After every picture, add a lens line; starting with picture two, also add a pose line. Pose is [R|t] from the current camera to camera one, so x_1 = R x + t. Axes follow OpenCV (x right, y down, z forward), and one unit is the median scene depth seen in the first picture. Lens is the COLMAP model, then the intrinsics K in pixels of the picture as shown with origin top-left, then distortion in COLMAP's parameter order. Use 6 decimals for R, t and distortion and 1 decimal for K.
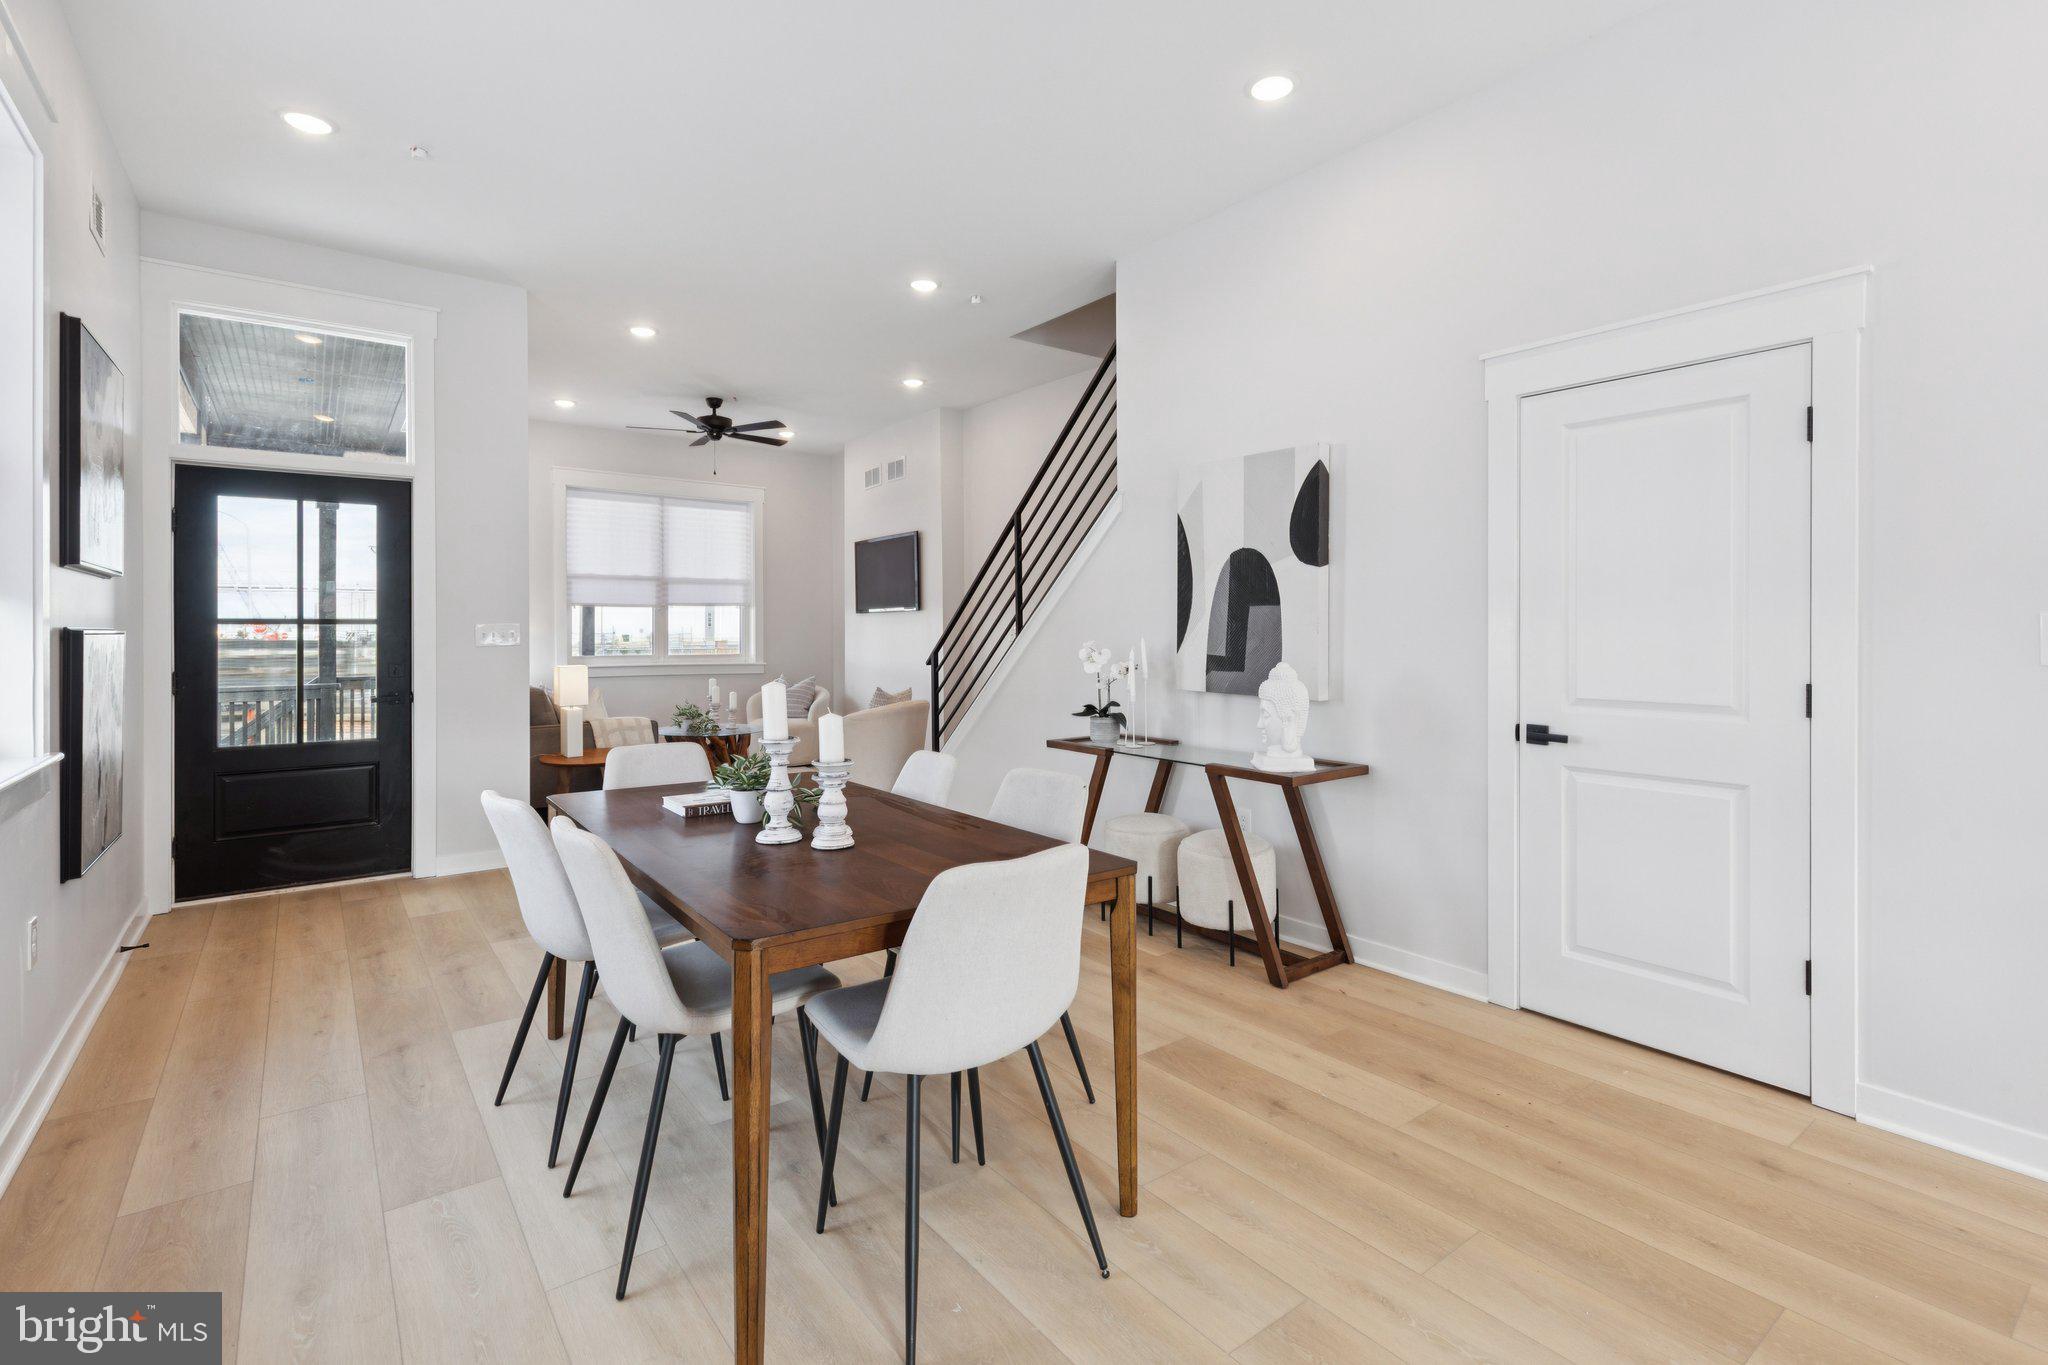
lens RADIAL K [[942.6, 0, 1025.6], [0, 942.6, 631.4], [0, 0, 1]] dist [0.005314, -0.000416]
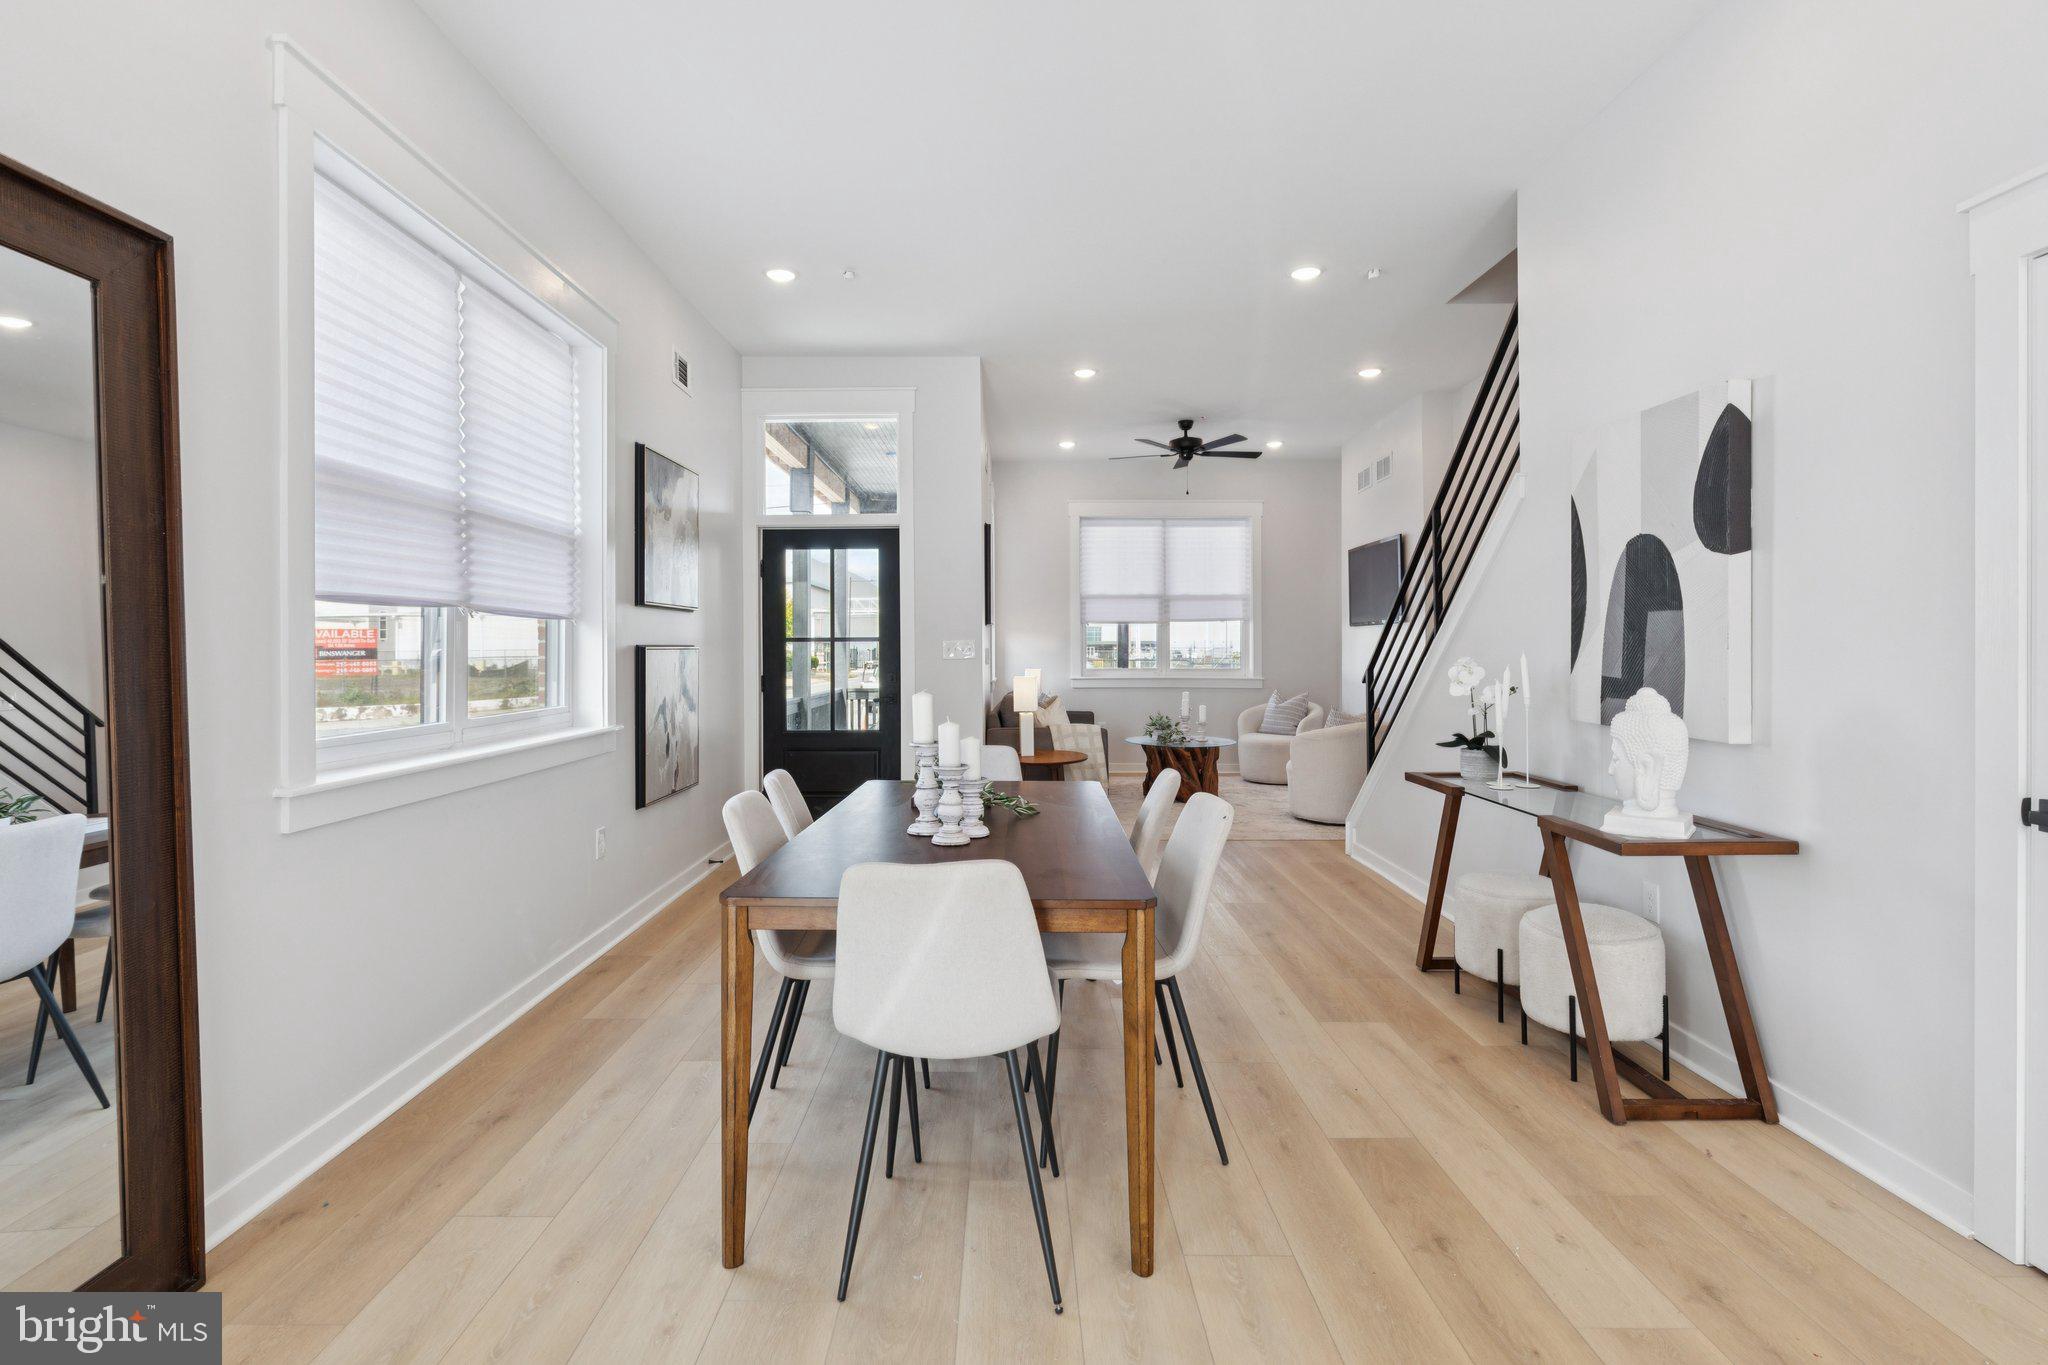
lens RADIAL K [[960.4, 0, 1003.4], [0, 960.4, 649.4], [0, 0, 1]] dist [0.001419, -0.003991]
pose [[0.789254, 0.000202, -0.614066, 0.289867], [0.002120, 0.999993, 0.003055, -0.000377], [0.614063, -0.003713, 0.789249, 0.085242]]
